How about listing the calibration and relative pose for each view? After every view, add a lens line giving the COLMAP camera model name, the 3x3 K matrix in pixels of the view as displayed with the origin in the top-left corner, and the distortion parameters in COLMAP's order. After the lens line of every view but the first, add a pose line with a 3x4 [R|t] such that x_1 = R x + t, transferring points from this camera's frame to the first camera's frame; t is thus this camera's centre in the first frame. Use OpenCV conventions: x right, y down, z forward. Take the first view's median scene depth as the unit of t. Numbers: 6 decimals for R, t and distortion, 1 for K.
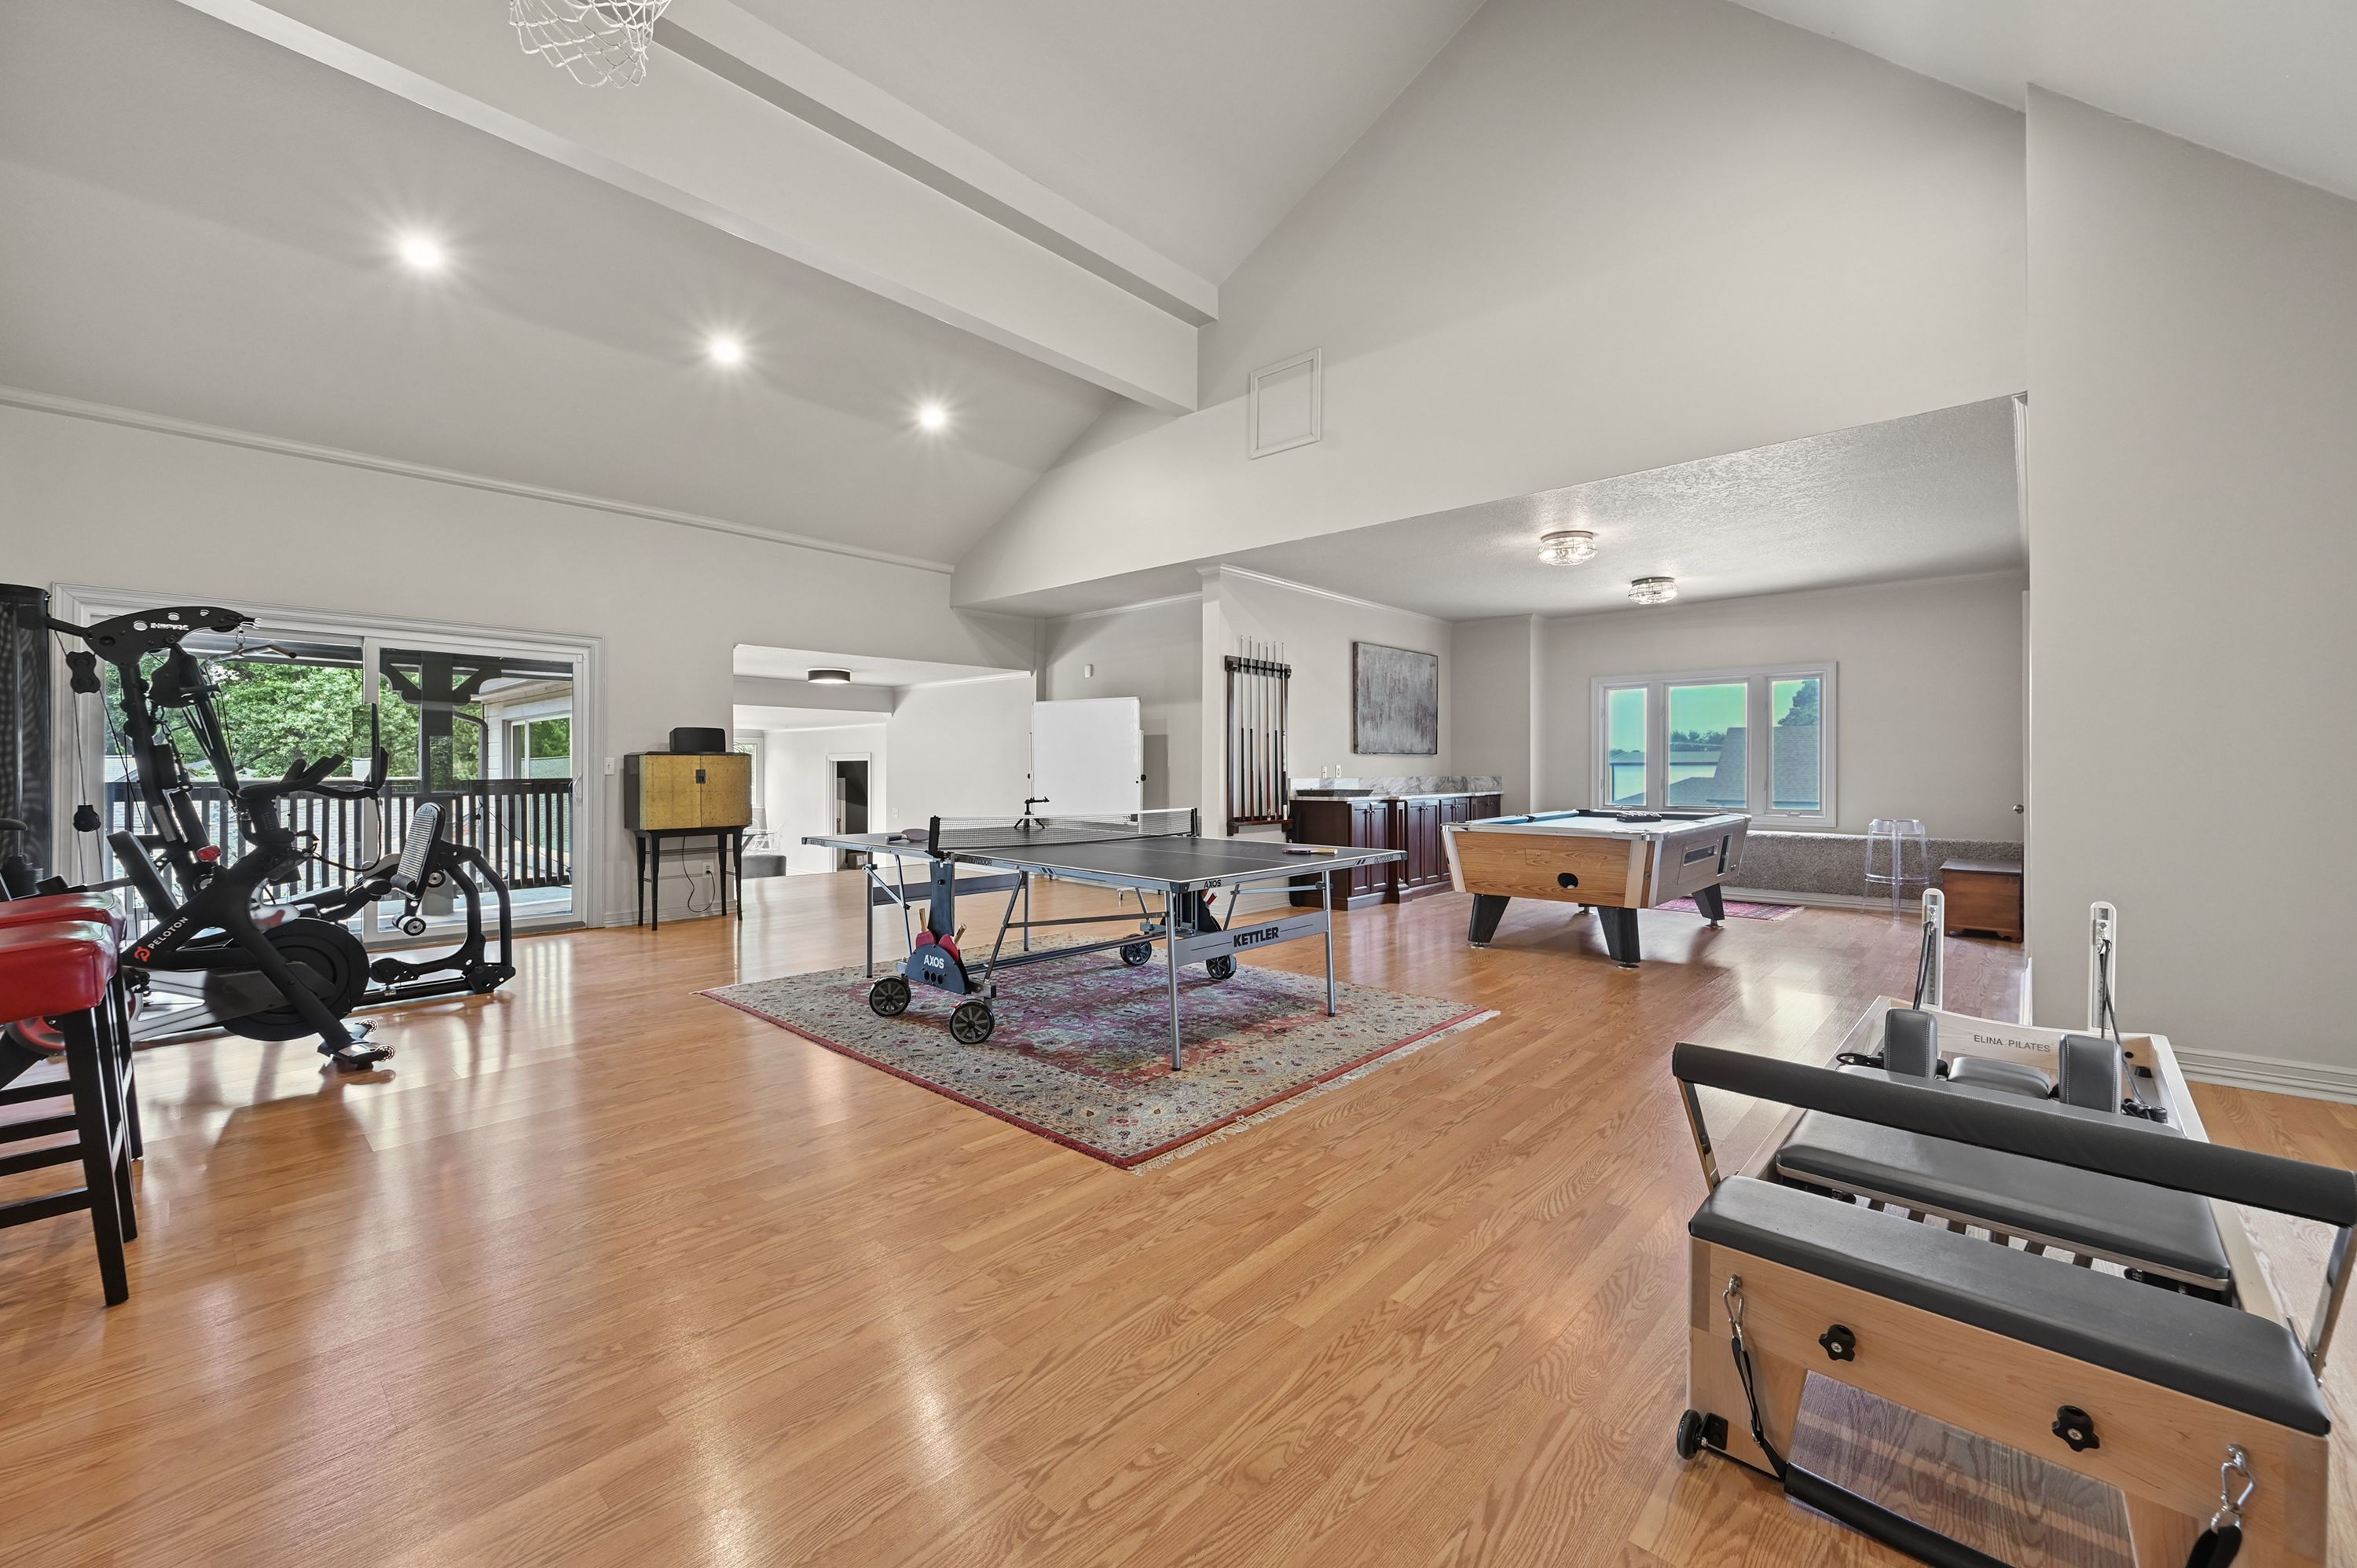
lens RADIAL K [[928.1, 0, 1155.0], [0, 928.1, 770.5], [0, 0, 1]] dist [-0.003664, -0.000401]
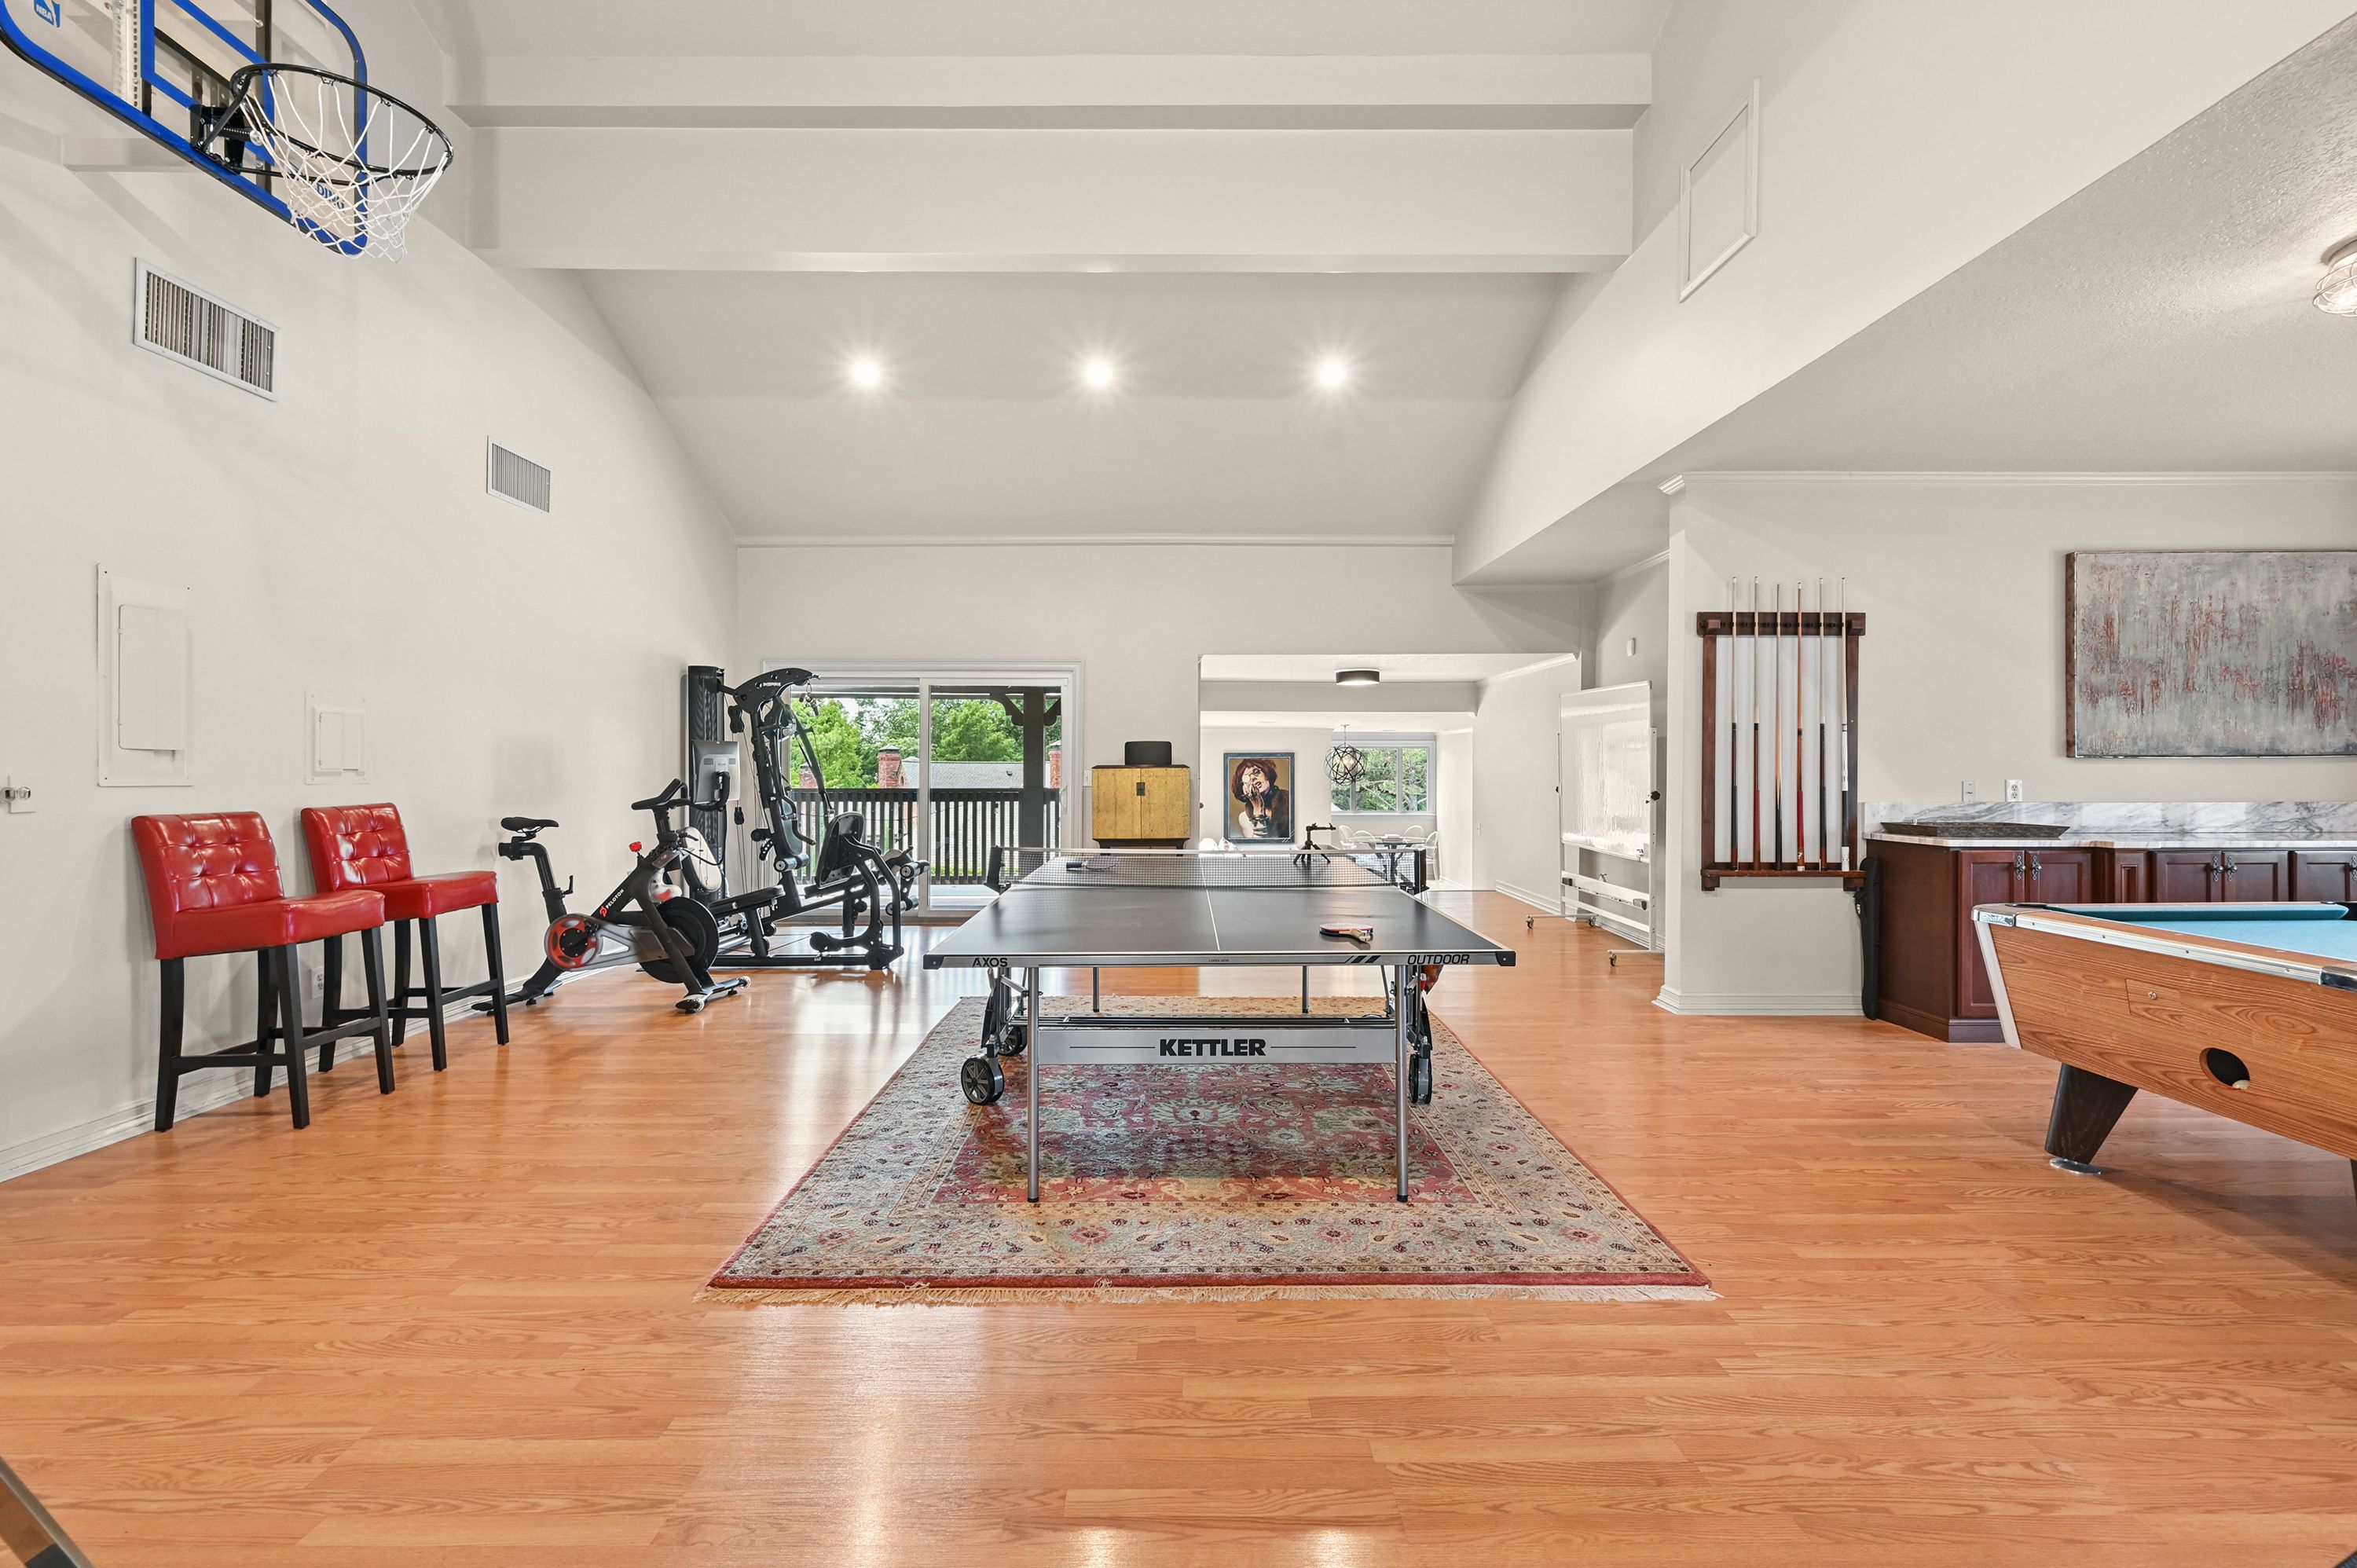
lens RADIAL K [[1007.2, 0, 1166.0], [0, 1007.2, 772.6], [0, 0, 1]] dist [0.000856, 0.001594]
pose [[0.686729, 0.001011, -0.726913, 0.330473], [0.001762, 0.999994, 0.003054, -0.014490], [0.726912, -0.003378, 0.686723, 0.242419]]
